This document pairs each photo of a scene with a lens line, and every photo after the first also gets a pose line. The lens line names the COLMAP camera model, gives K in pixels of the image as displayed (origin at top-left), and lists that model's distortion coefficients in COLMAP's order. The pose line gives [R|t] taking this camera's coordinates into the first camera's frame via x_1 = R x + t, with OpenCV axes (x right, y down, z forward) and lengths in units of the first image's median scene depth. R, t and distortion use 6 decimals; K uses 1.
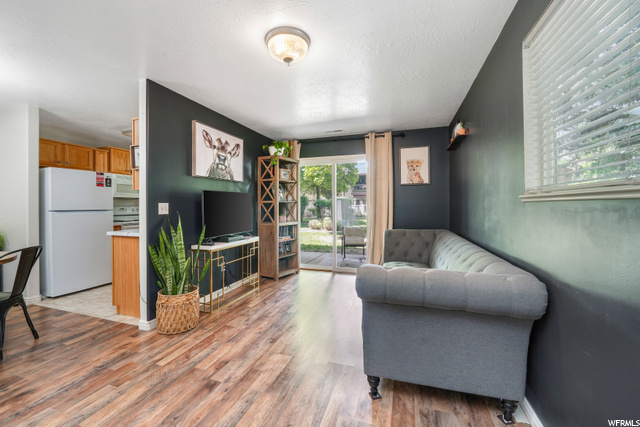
lens RADIAL K [[263.6, 0, 320.4], [0, 263.6, 210.9], [0, 0, 1]] dist [-0.018863, -0.000623]
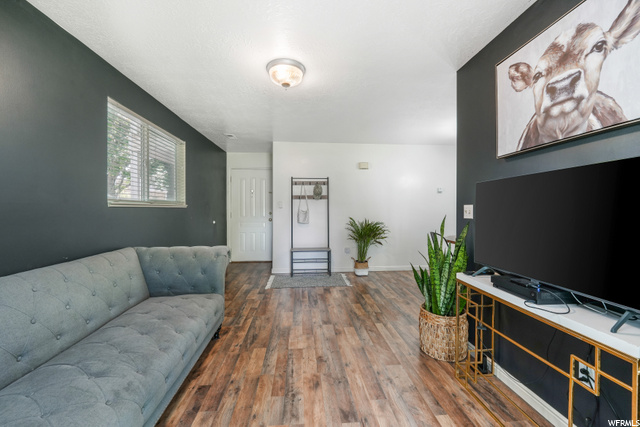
lens RADIAL K [[263.6, 0, 320.4], [0, 263.6, 210.9], [0, 0, 1]] dist [-0.018863, -0.000623]
pose [[-0.924618, 0.008590, -0.380798, 0.121799], [-0.003285, 0.999529, 0.030524, -0.029389], [0.380880, 0.029474, -0.924154, 1.406051]]
